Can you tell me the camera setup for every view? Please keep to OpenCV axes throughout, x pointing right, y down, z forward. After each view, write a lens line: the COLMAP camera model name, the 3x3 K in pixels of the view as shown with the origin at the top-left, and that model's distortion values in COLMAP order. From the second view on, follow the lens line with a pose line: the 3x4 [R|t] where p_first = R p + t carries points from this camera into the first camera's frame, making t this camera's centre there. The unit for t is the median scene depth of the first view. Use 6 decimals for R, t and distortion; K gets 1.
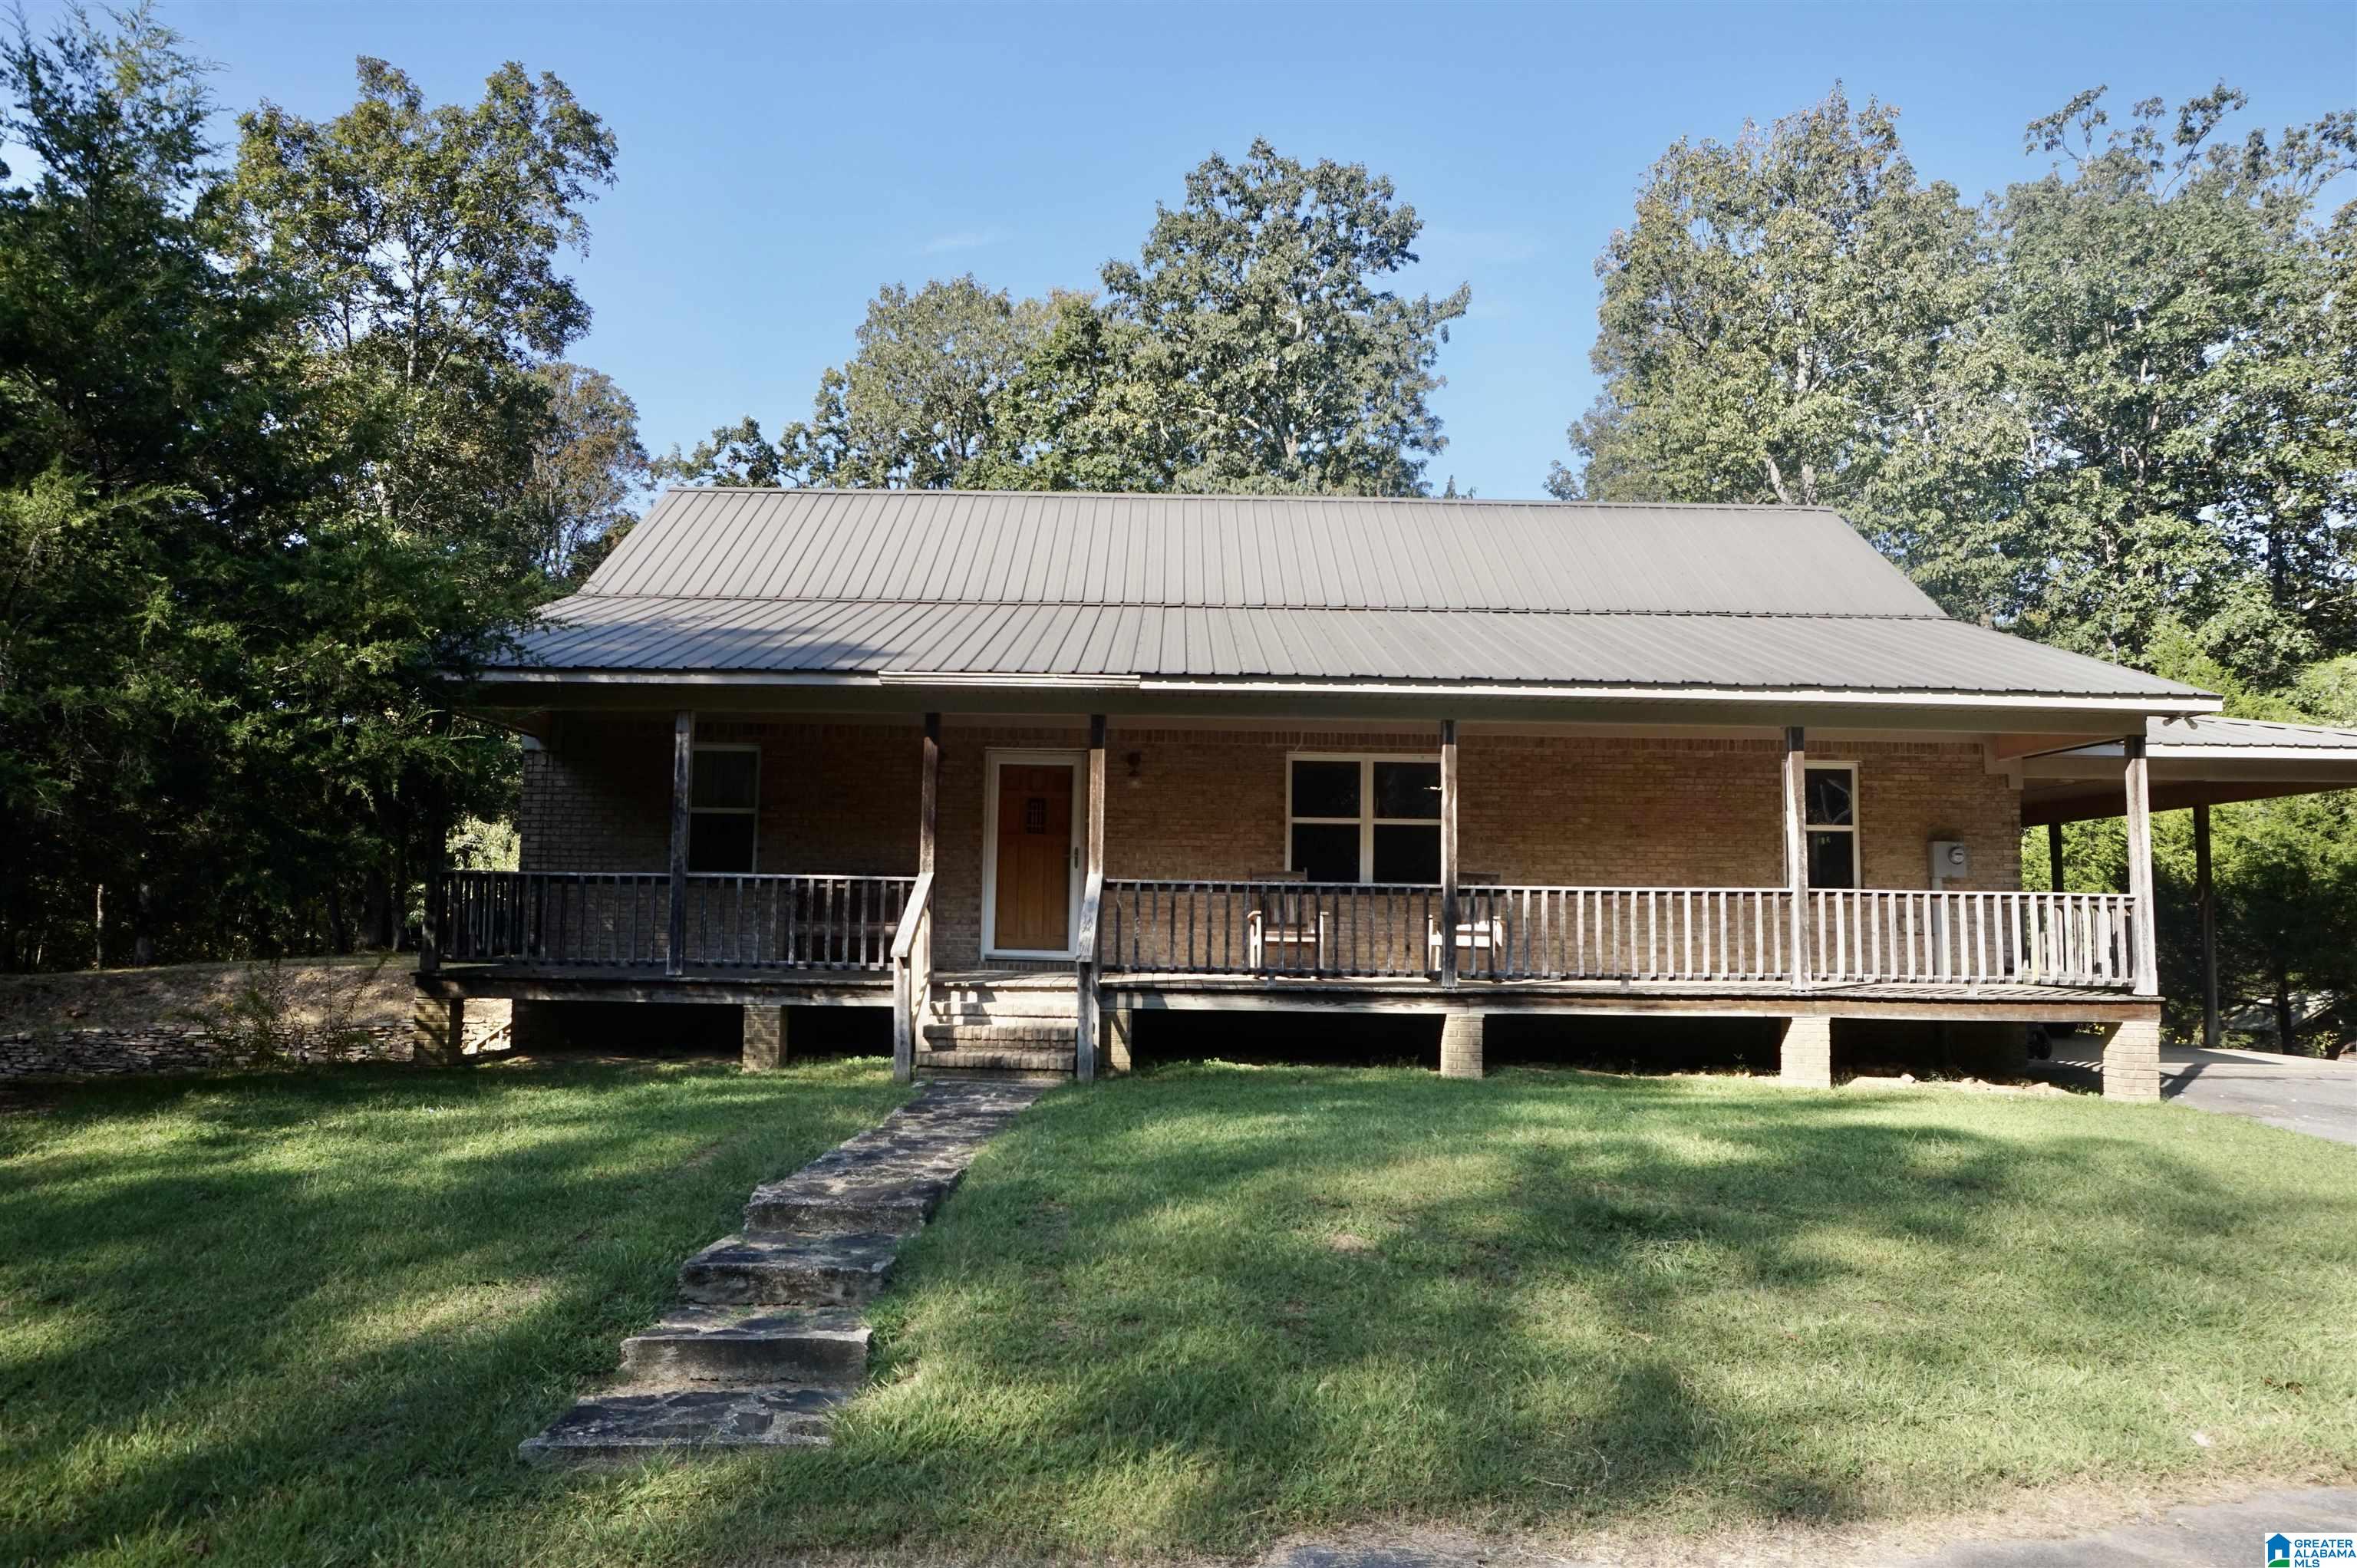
lens RADIAL K [[1681.6, 0, 1190.6], [0, 1681.6, 793.1], [0, 0, 1]] dist [0.007579, 0.003752]
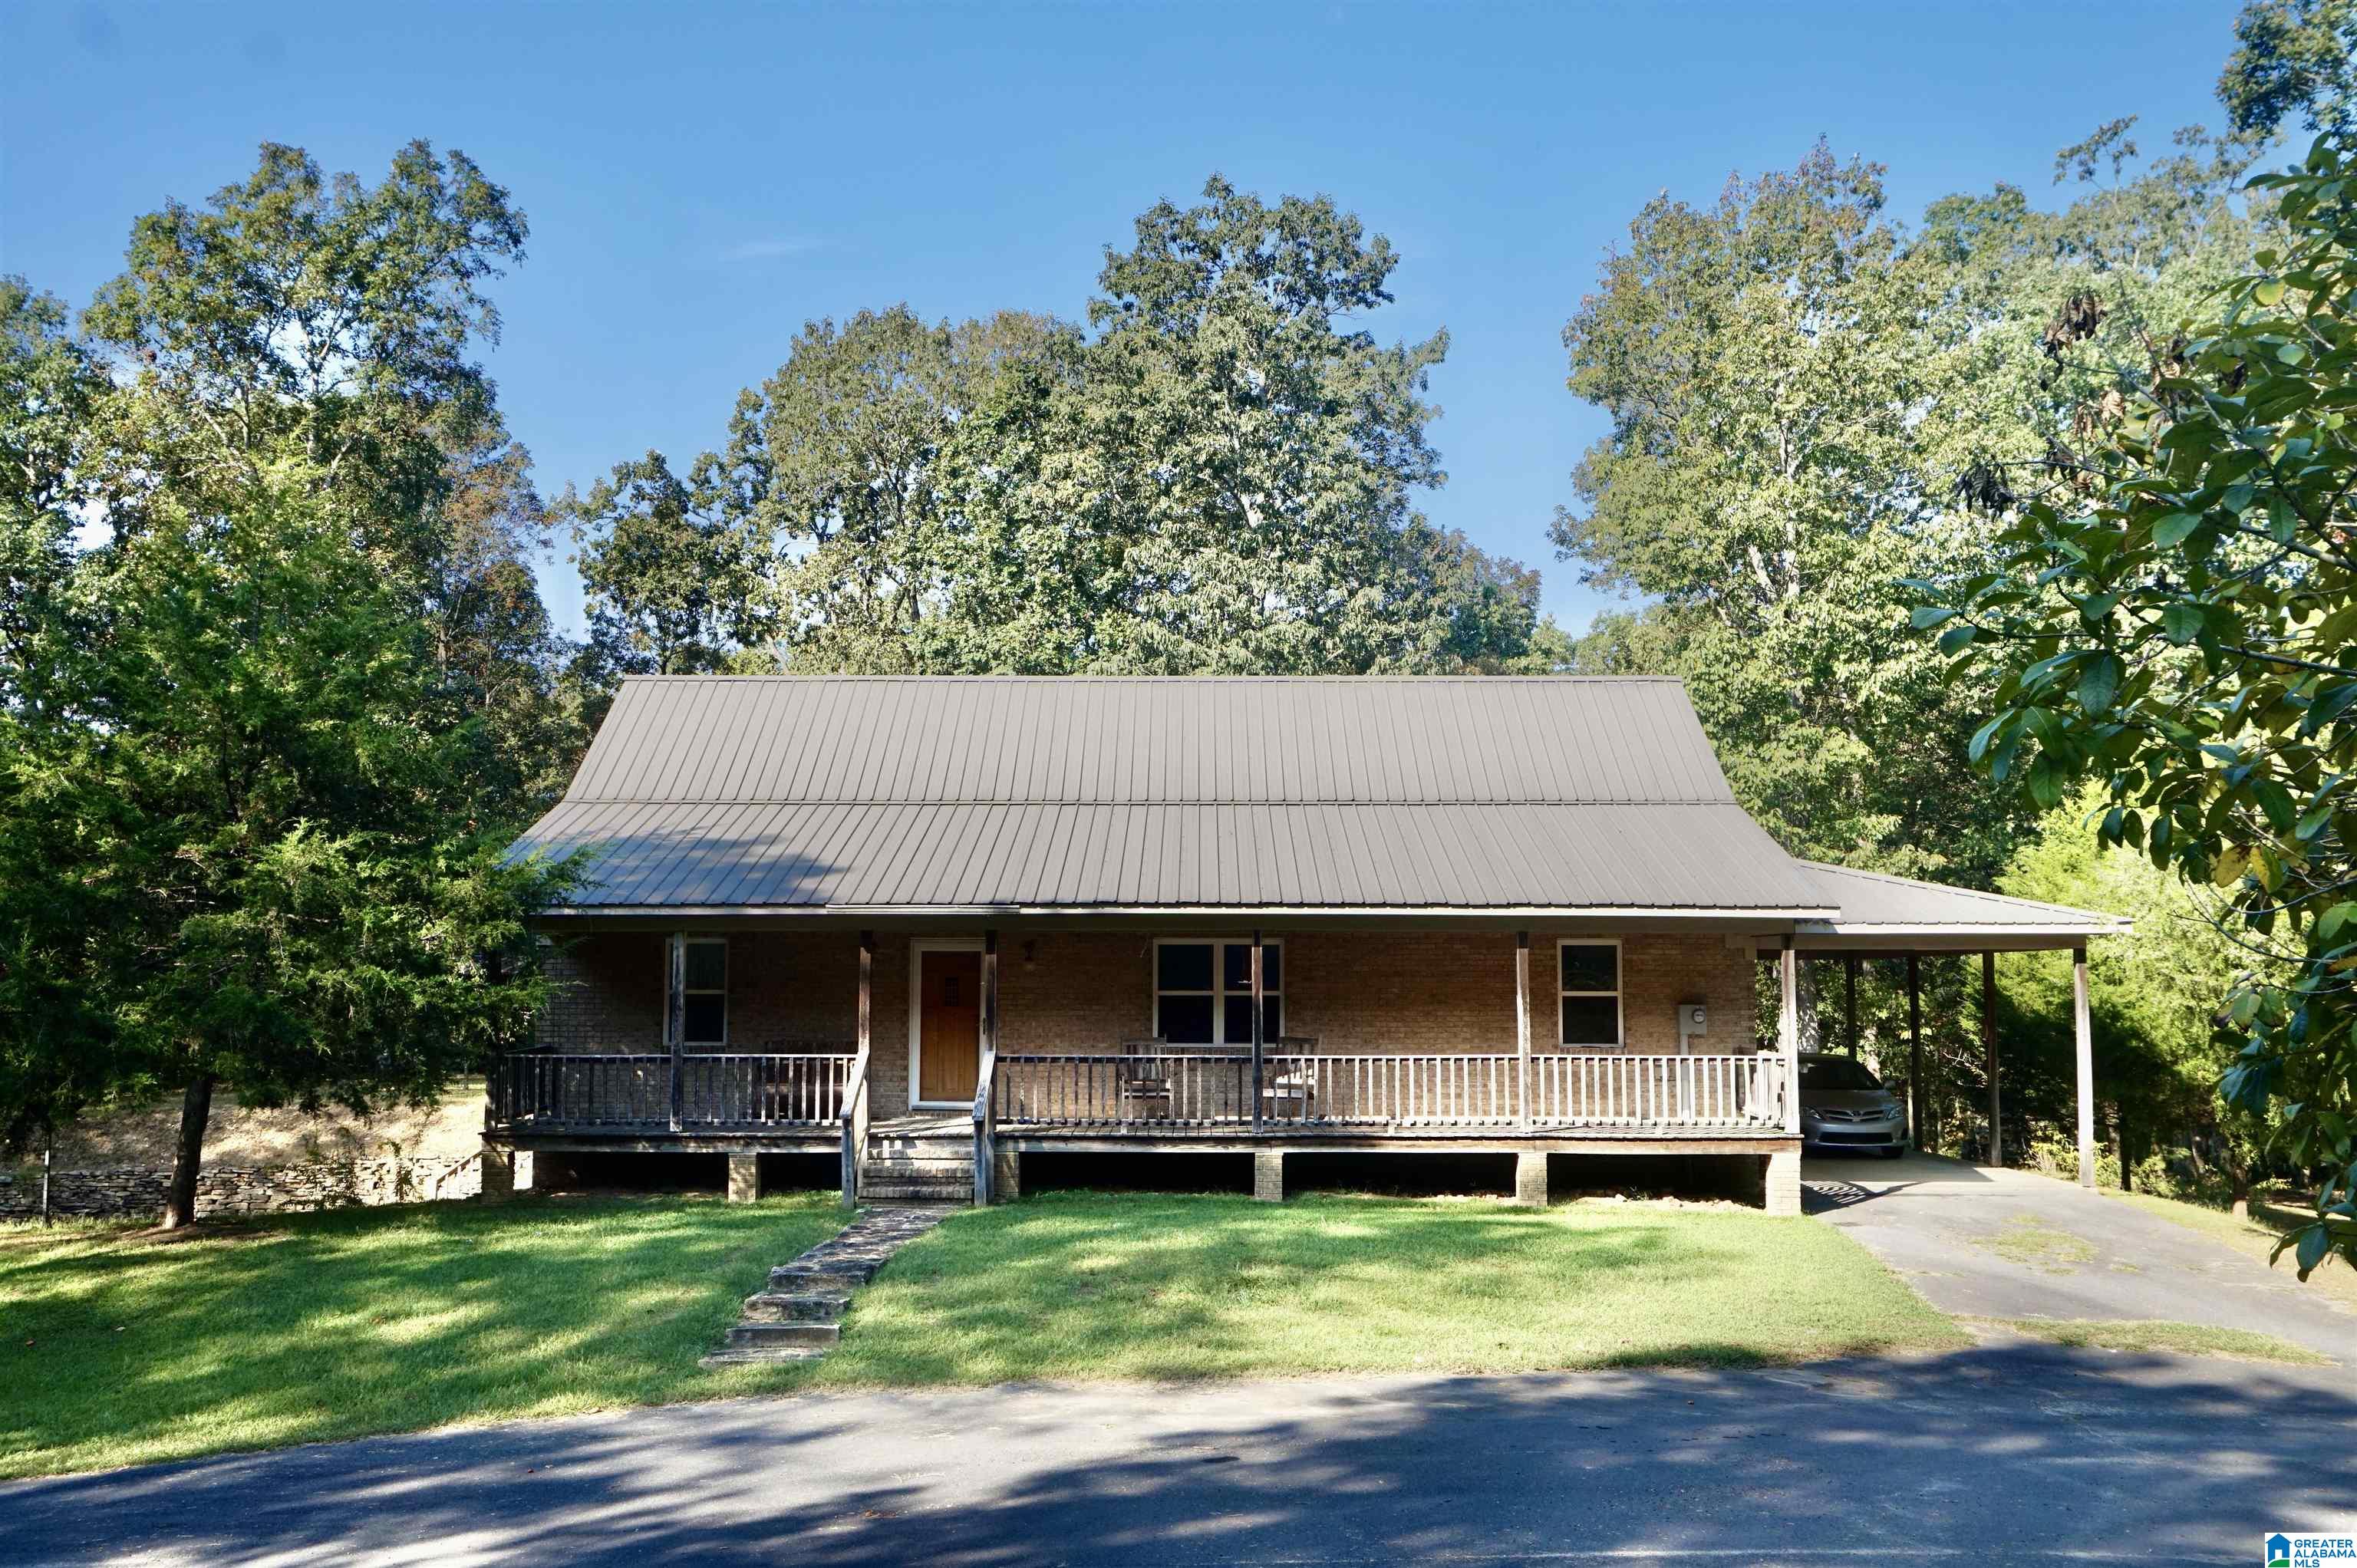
lens RADIAL K [[2298.3, 0, 1178.5], [0, 2298.3, 784.0], [0, 0, 1]] dist [0.114954, -0.321478]
pose [[0.999705, -0.014496, -0.019502, 0.103872], [0.014277, 0.999834, -0.011326, -0.111325], [0.019663, 0.011044, 0.999746, -0.655514]]
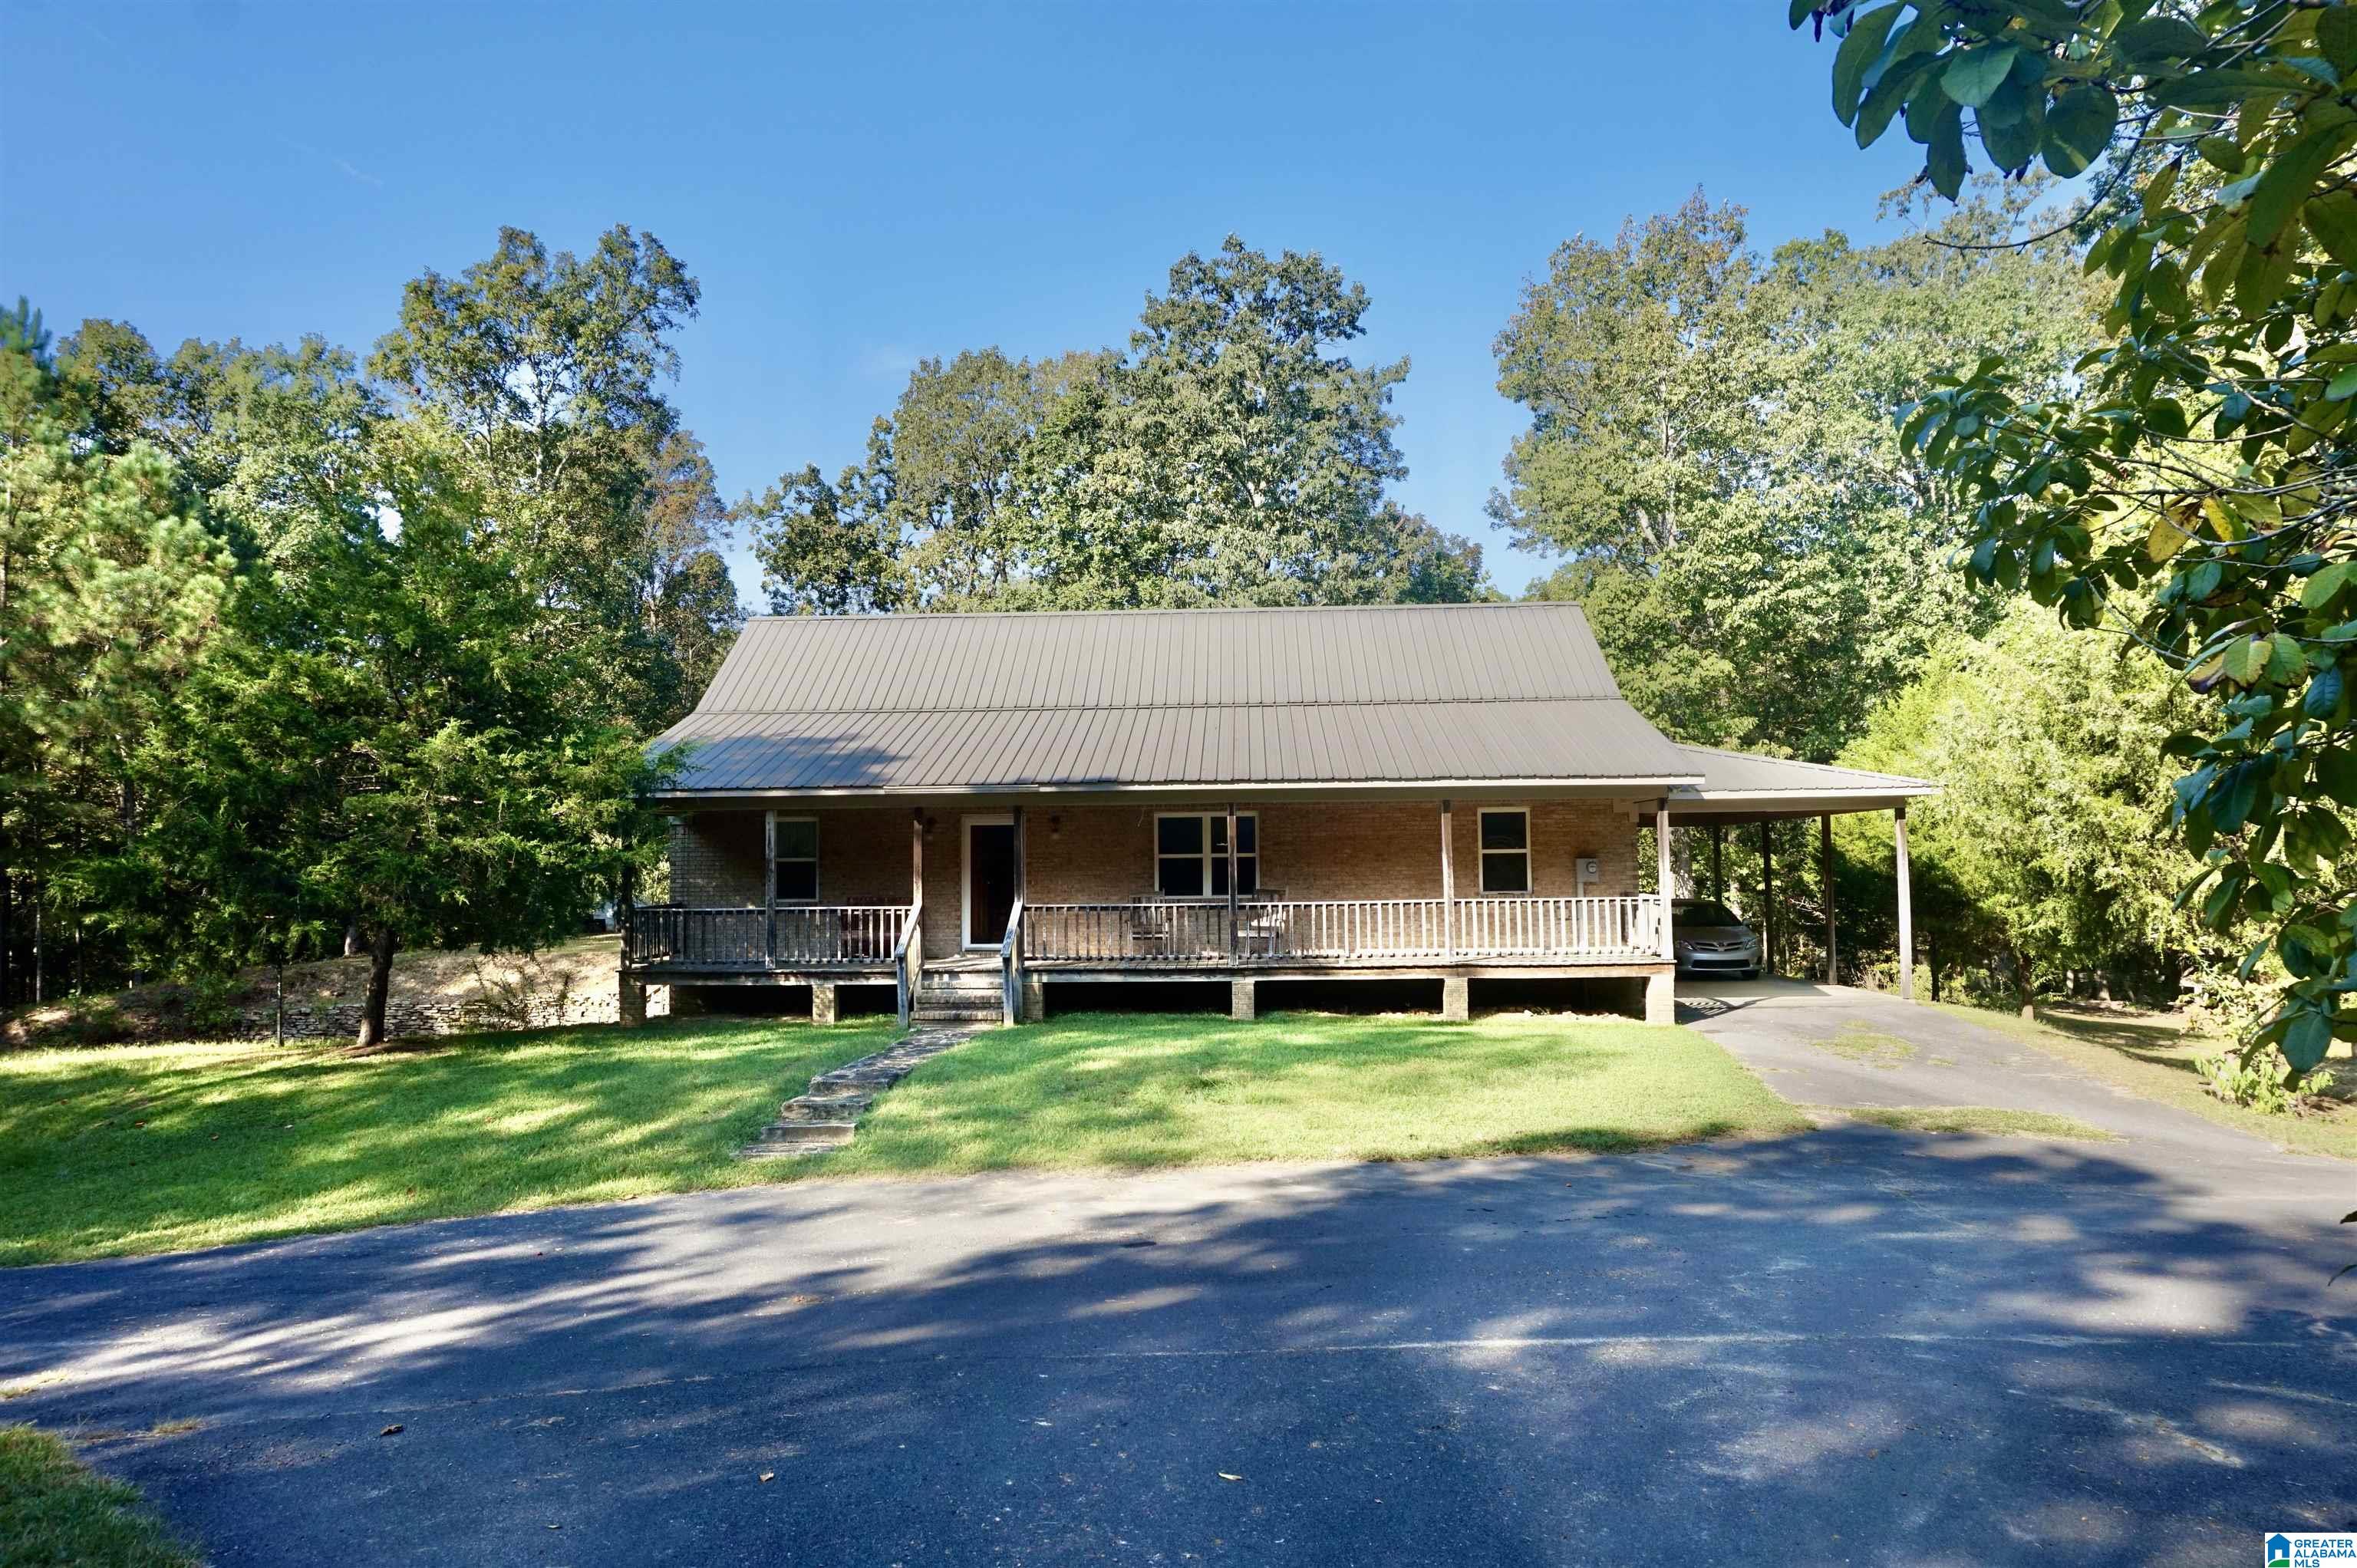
lens RADIAL K [[1681.6, 0, 1190.6], [0, 1681.6, 793.1], [0, 0, 1]] dist [0.007579, 0.003752]
pose [[0.998618, -0.027322, -0.044894, 0.150177], [0.028644, 0.999167, 0.029067, -0.080786], [0.044062, -0.030313, 0.998569, -0.509849]]
